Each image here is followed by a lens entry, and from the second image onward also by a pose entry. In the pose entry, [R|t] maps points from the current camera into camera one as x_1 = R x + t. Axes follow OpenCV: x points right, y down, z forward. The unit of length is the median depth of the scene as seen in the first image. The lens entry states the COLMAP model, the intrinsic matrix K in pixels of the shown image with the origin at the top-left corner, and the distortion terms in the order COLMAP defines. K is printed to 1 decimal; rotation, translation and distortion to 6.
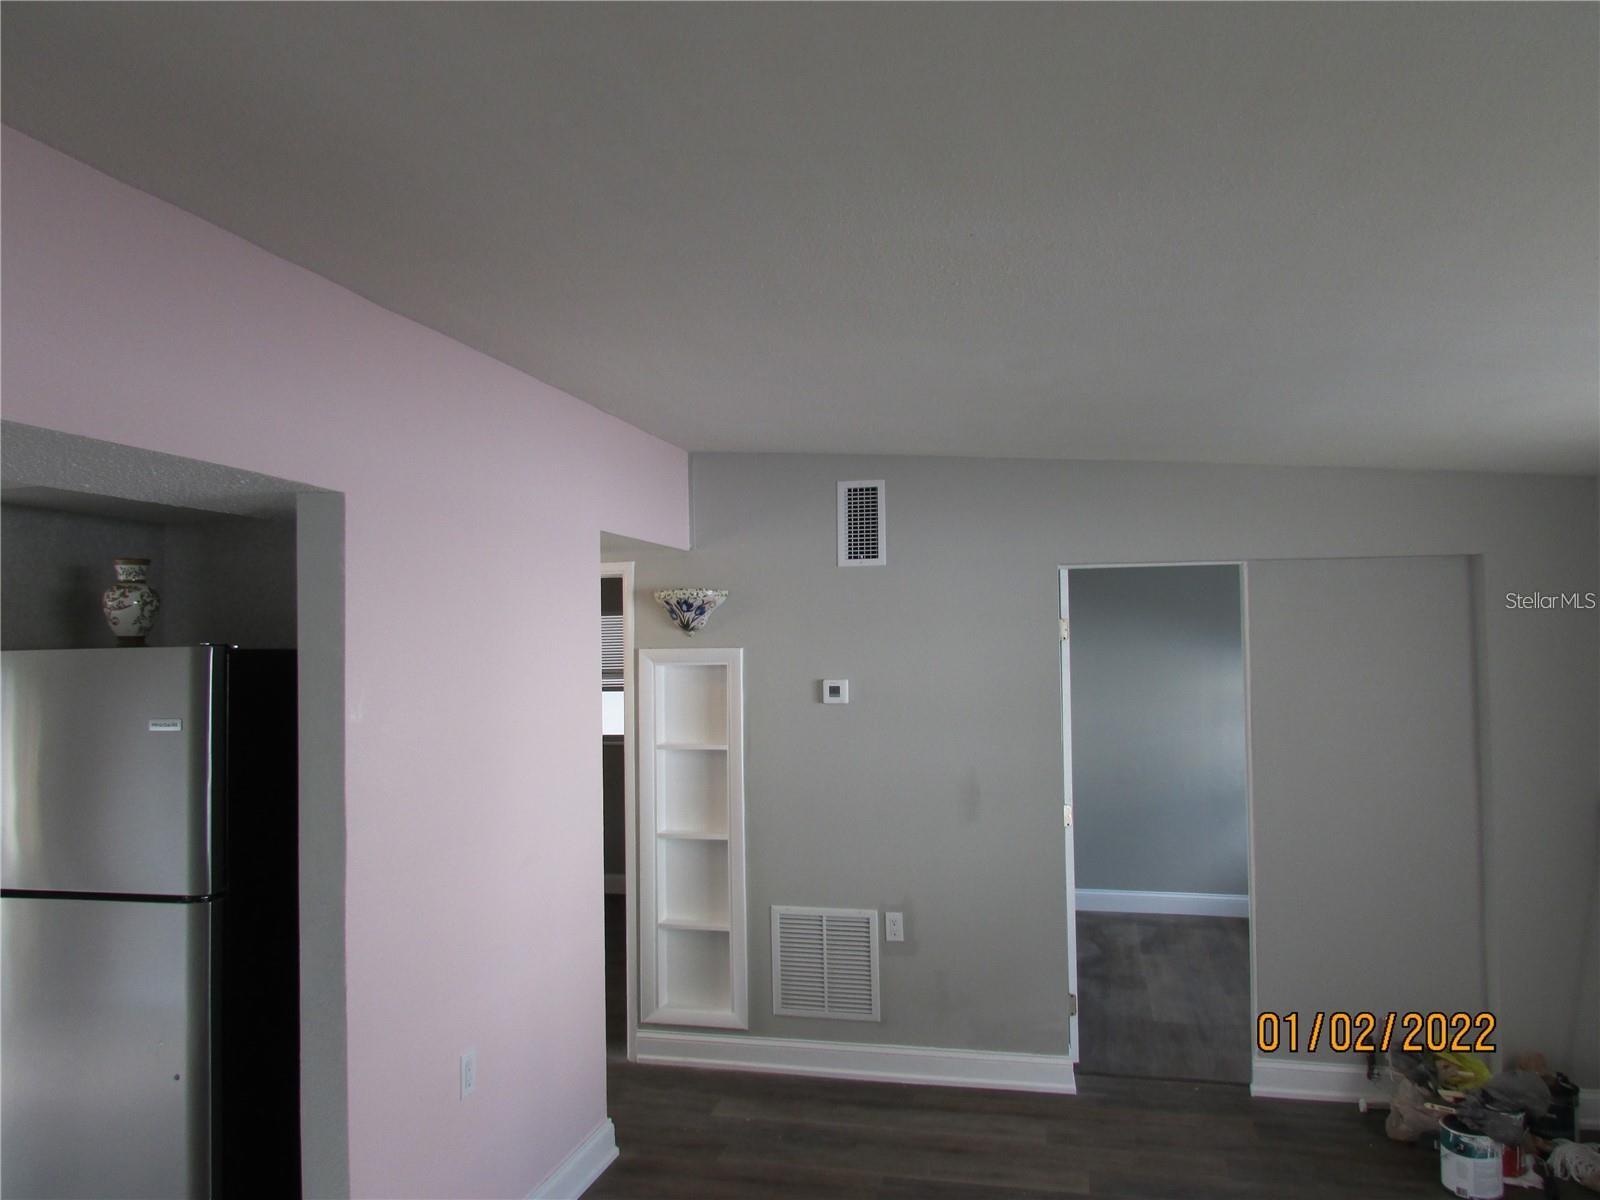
lens RADIAL K [[1132.1, 0, 800.5], [0, 1132.1, 601.1], [0, 0, 1]] dist [-0.017226, 0.000354]
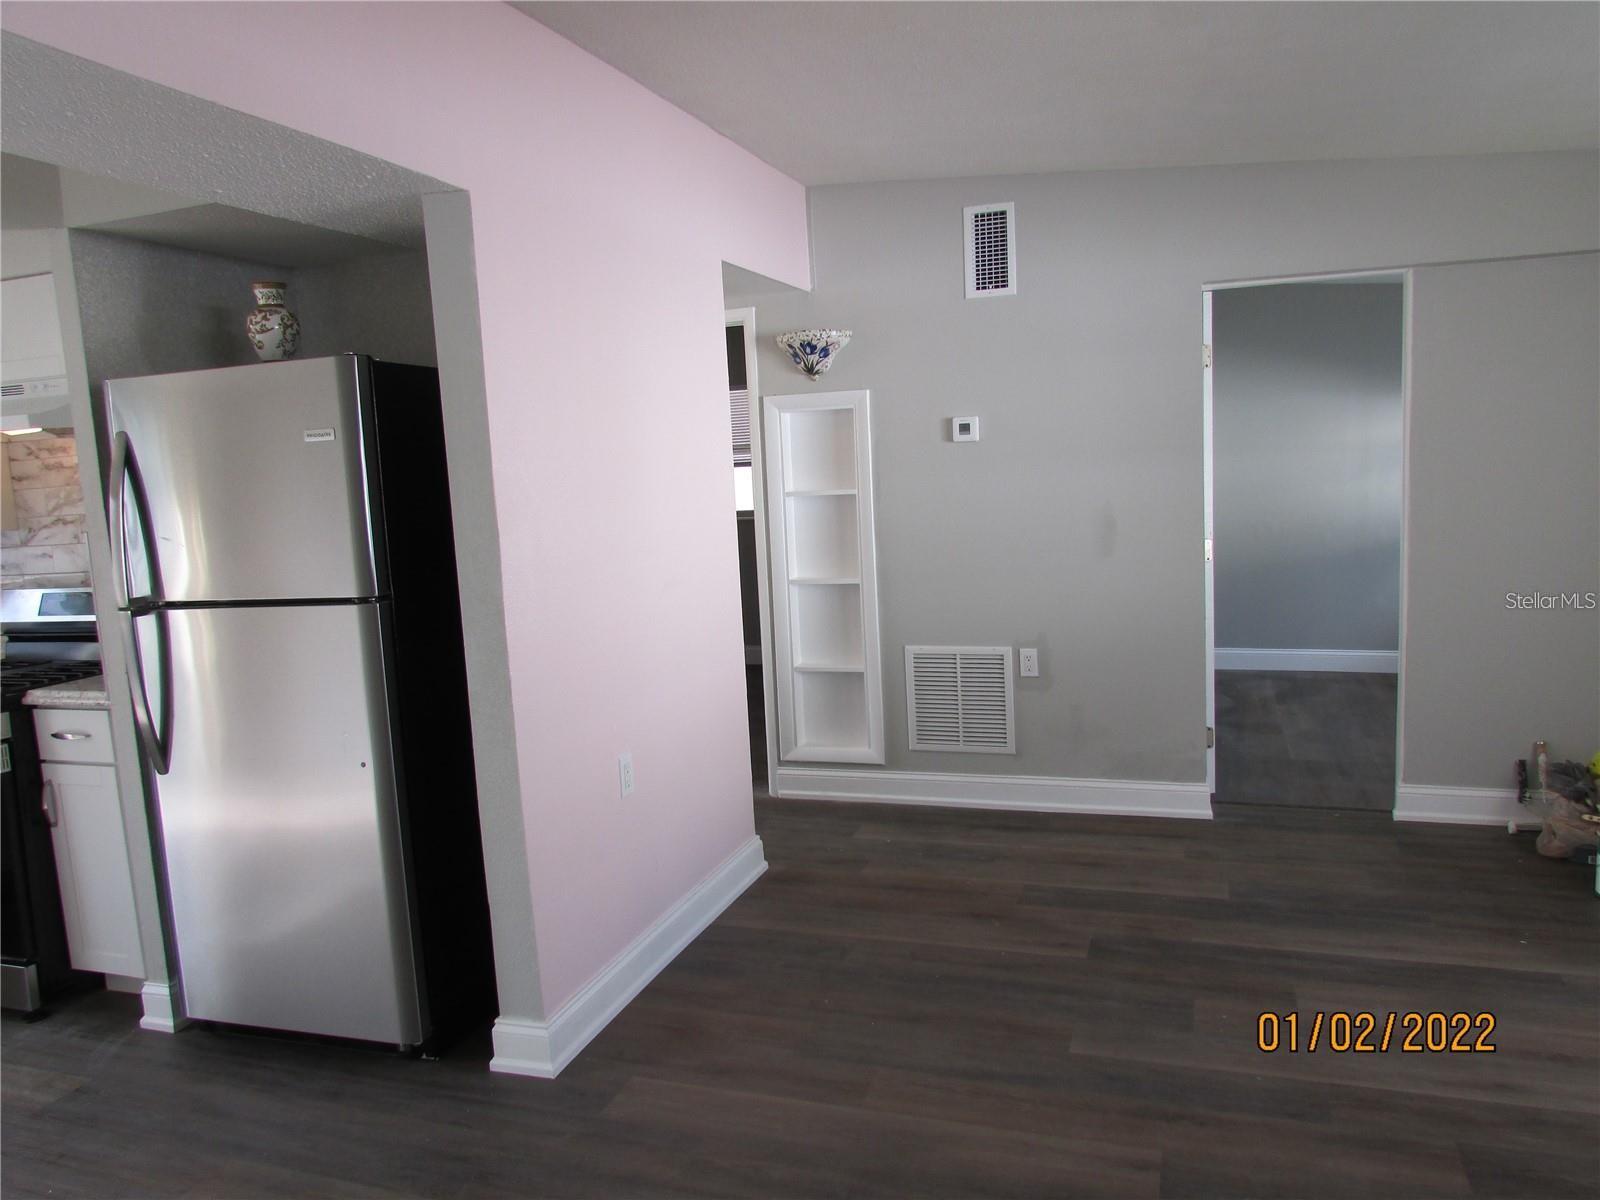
lens RADIAL K [[1132.1, 0, 800.3], [0, 1132.1, 606.1], [0, 0, 1]] dist [-0.017226, 0.000354]
pose [[0.994709, -0.022250, -0.100298, -0.016779], [0.038584, 0.985707, 0.163989, 0.066391], [0.095216, -0.166991, 0.981350, 0.004011]]
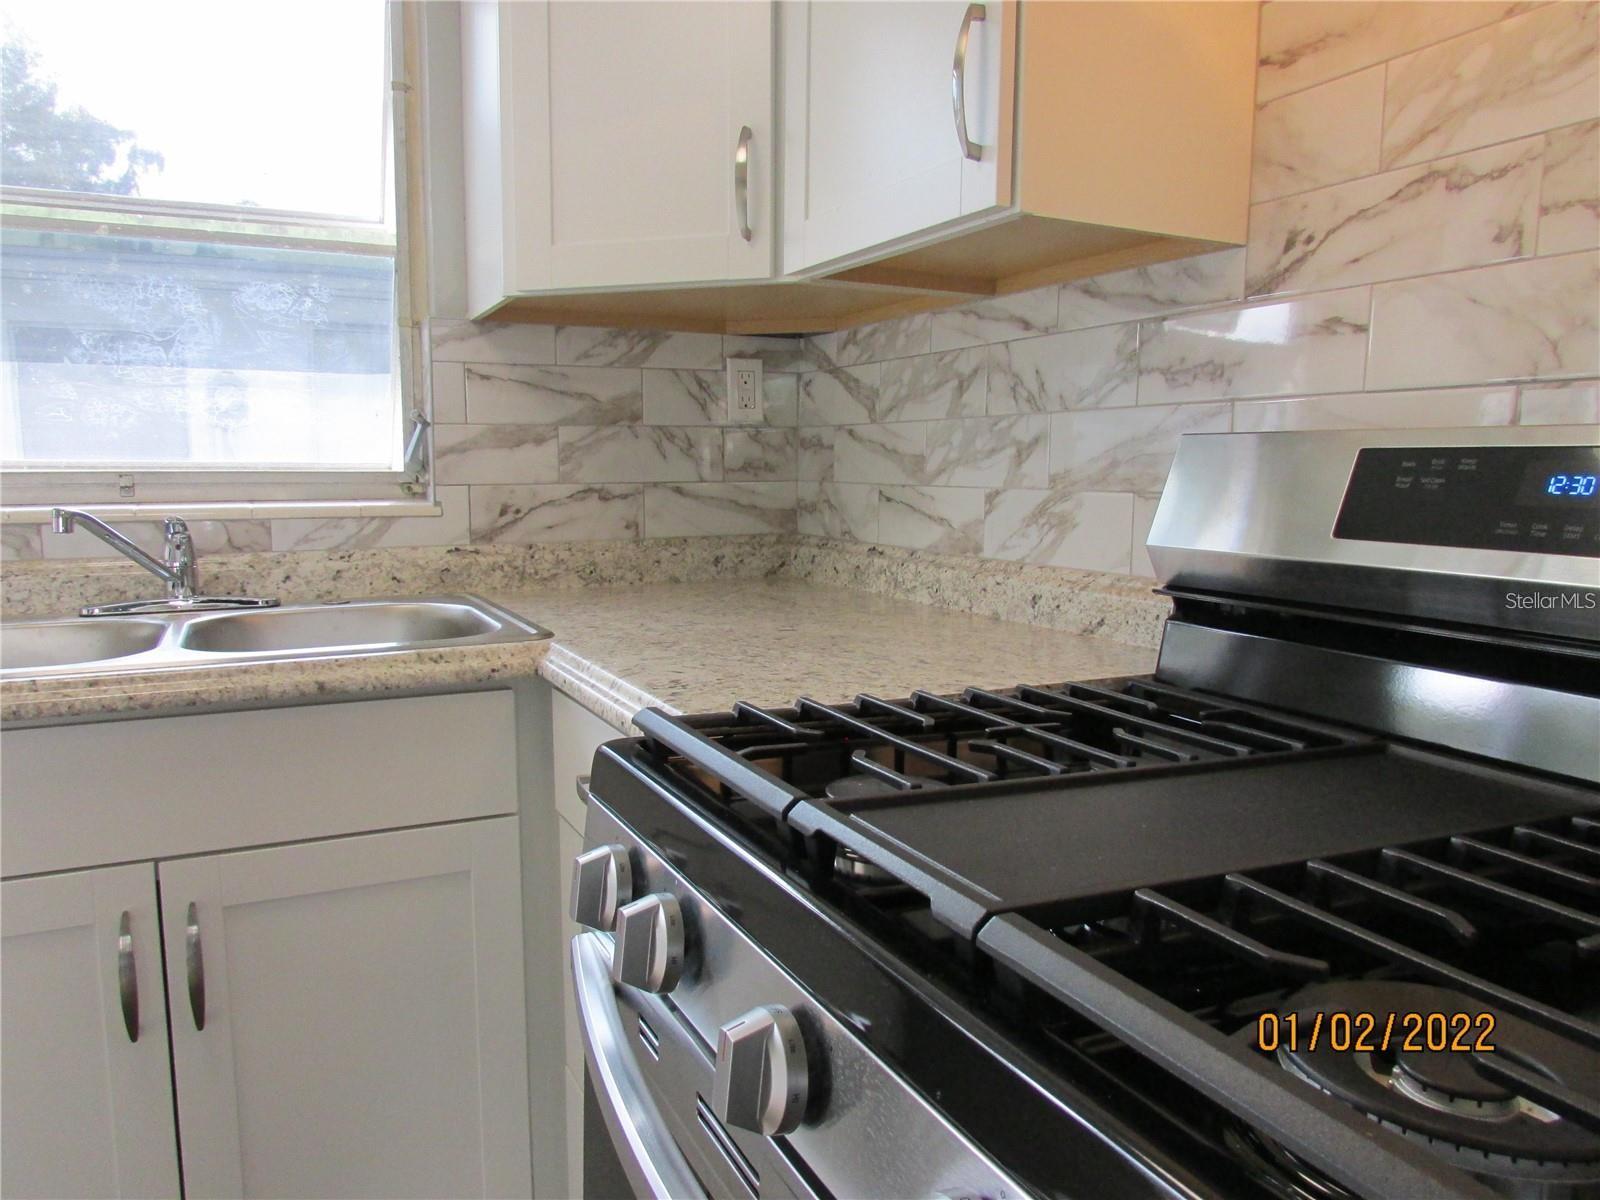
lens RADIAL K [[1132.1, 0, 798.7], [0, 1132.1, 601.3], [0, 0, 1]] dist [-0.017226, 0.000354]
pose [[0.639365, 0.117630, -0.759852, -0.429267], [0.007881, 0.987174, 0.159452, 0.141220], [0.768863, -0.107936, 0.630238, 0.421491]]
